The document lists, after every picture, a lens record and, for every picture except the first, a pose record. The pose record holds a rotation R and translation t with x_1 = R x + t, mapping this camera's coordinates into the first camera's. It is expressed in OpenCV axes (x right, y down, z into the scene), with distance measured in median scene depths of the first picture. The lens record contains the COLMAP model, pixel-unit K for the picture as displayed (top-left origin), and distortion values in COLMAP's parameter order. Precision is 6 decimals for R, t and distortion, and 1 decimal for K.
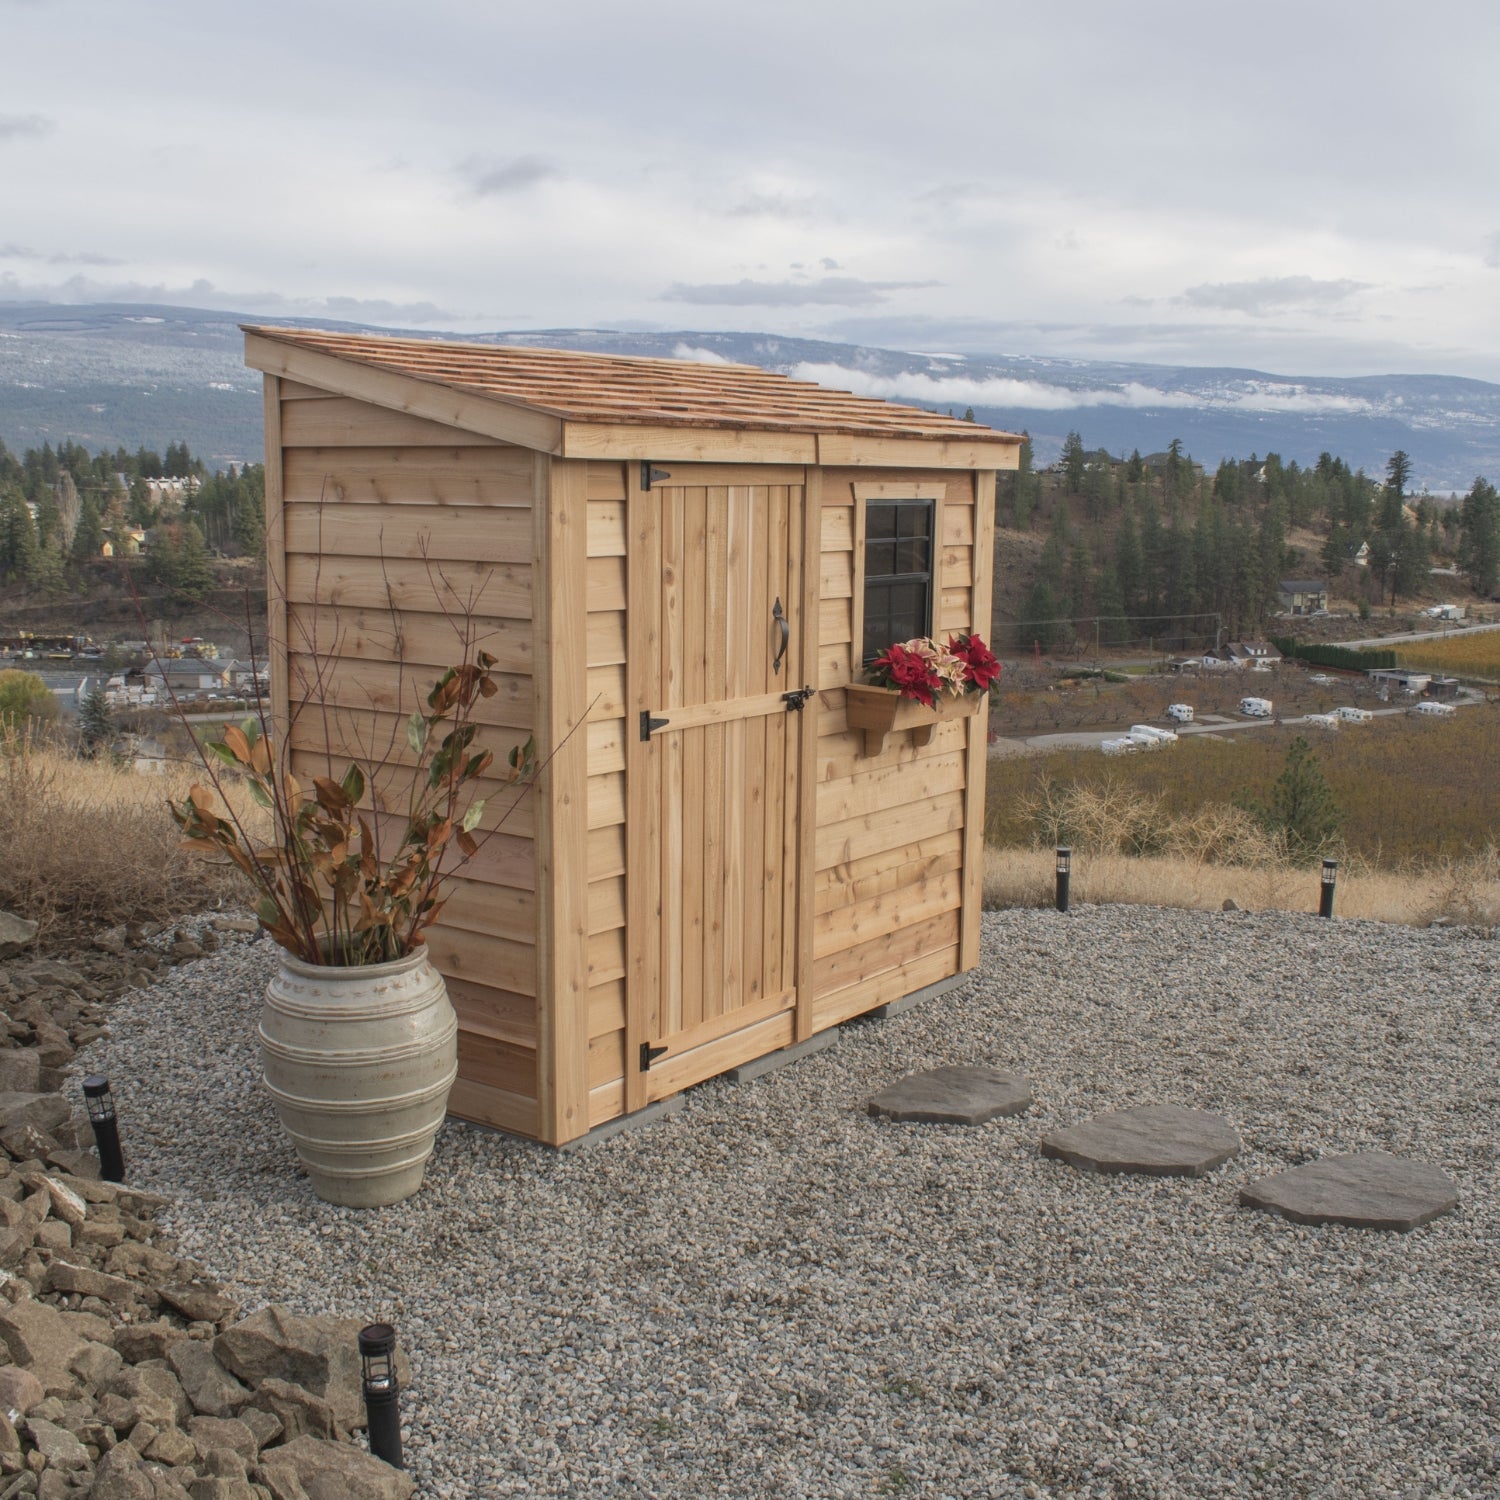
lens RADIAL K [[1844.1, 0, 750.0], [0, 1844.1, 750.0], [0, 0, 1]] dist [-0.195350, 0.009864]
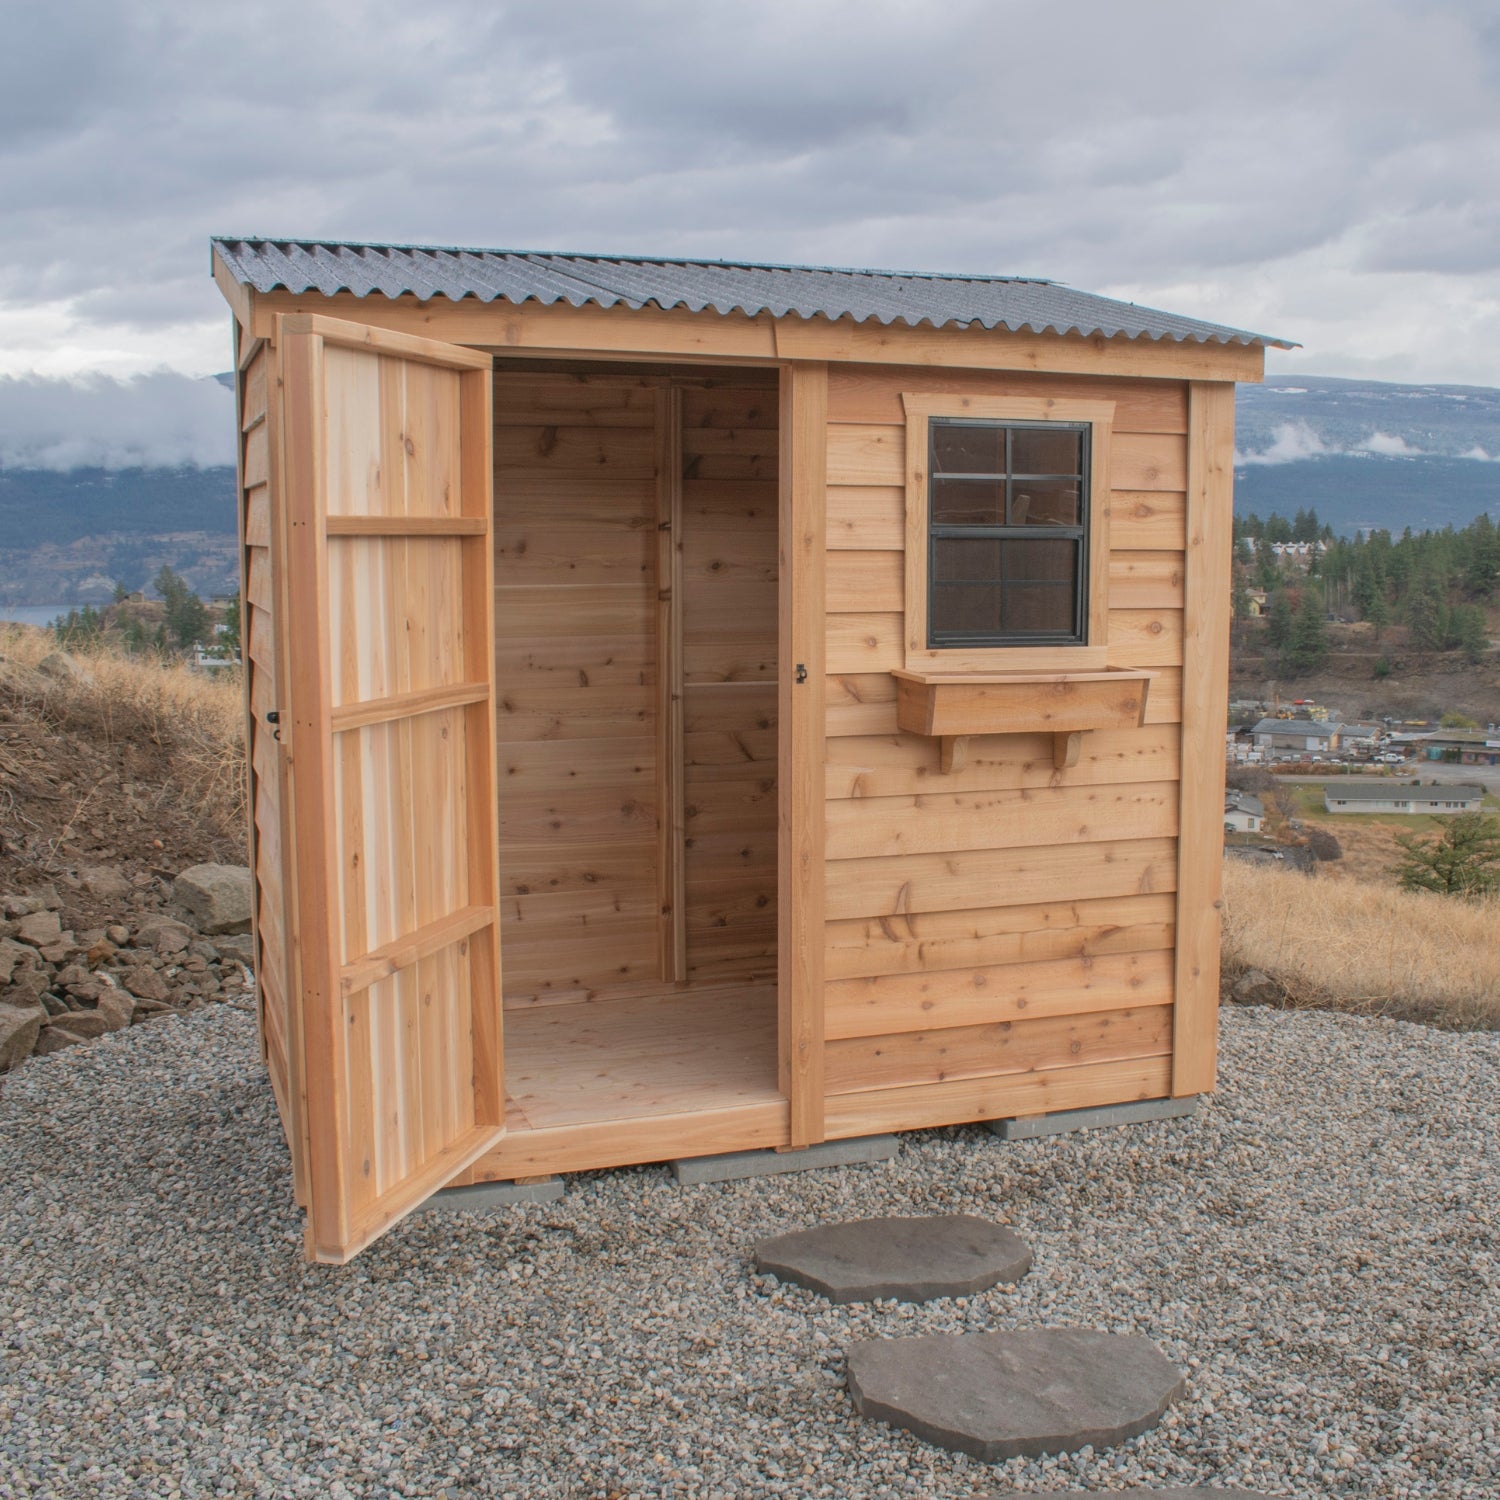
lens RADIAL K [[1844.1, 0, 750.0], [0, 1844.1, 750.0], [0, 0, 1]] dist [-0.195350, 0.009864]
pose [[0.824826, 0.060149, -0.562178, 0.417469], [-0.077219, 0.996992, -0.006625, 0.005548], [0.560088, 0.048876, 0.826990, 0.364295]]
